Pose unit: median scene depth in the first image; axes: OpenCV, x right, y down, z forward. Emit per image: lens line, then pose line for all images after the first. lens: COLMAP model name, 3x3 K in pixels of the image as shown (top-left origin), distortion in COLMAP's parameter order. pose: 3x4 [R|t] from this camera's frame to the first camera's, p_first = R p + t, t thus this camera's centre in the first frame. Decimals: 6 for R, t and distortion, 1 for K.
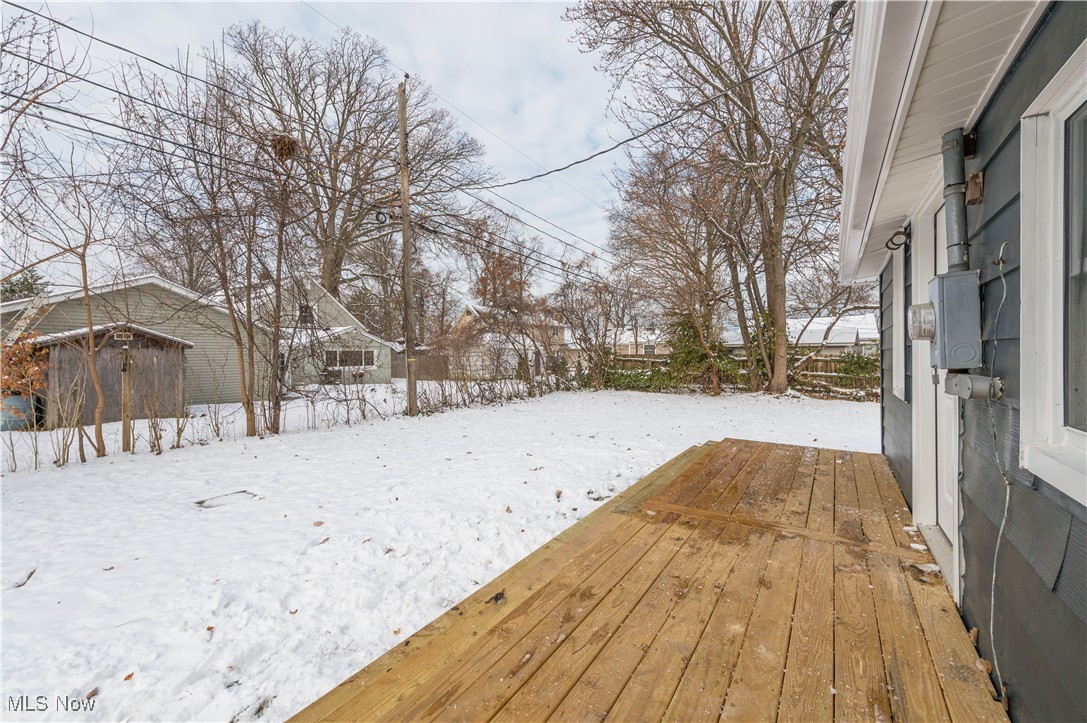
lens RADIAL K [[427.2, 0, 547.3], [0, 427.2, 359.8], [0, 0, 1]] dist [0.013411, -0.004310]
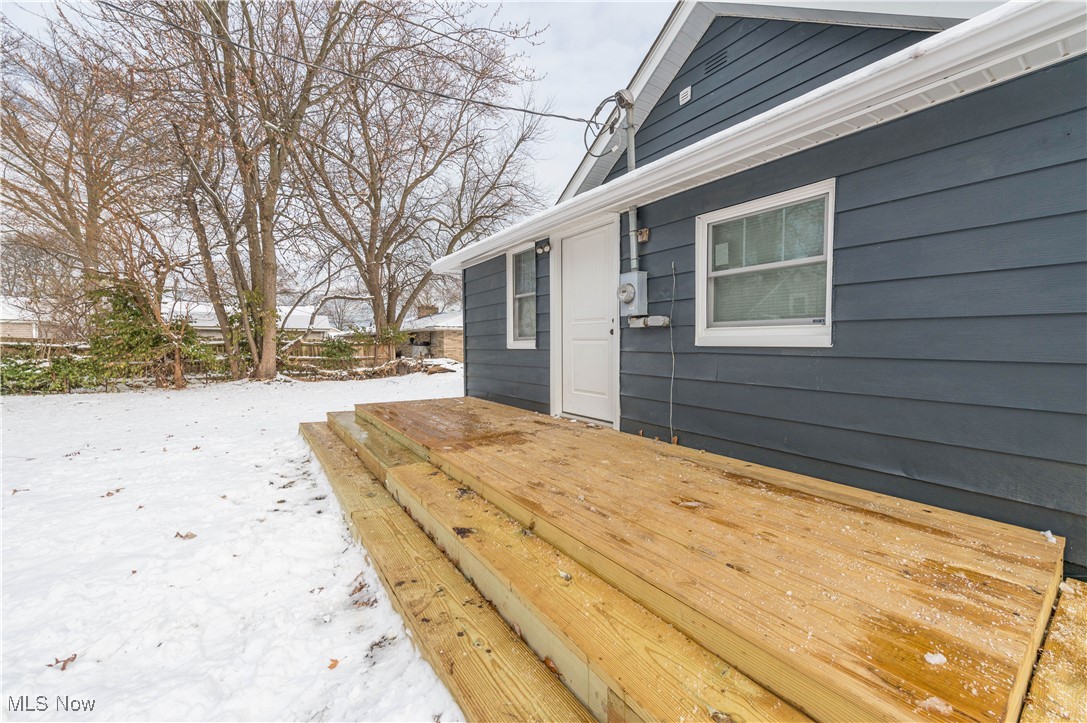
lens RADIAL K [[427.2, 0, 569.0], [0, 427.2, 364.7], [0, 0, 1]] dist [0.013411, -0.004310]
pose [[0.339204, -0.038968, 0.939905, -0.158669], [0.010961, 0.999238, 0.037472, 0.024135], [-0.940649, -0.002409, 0.339372, 0.076269]]
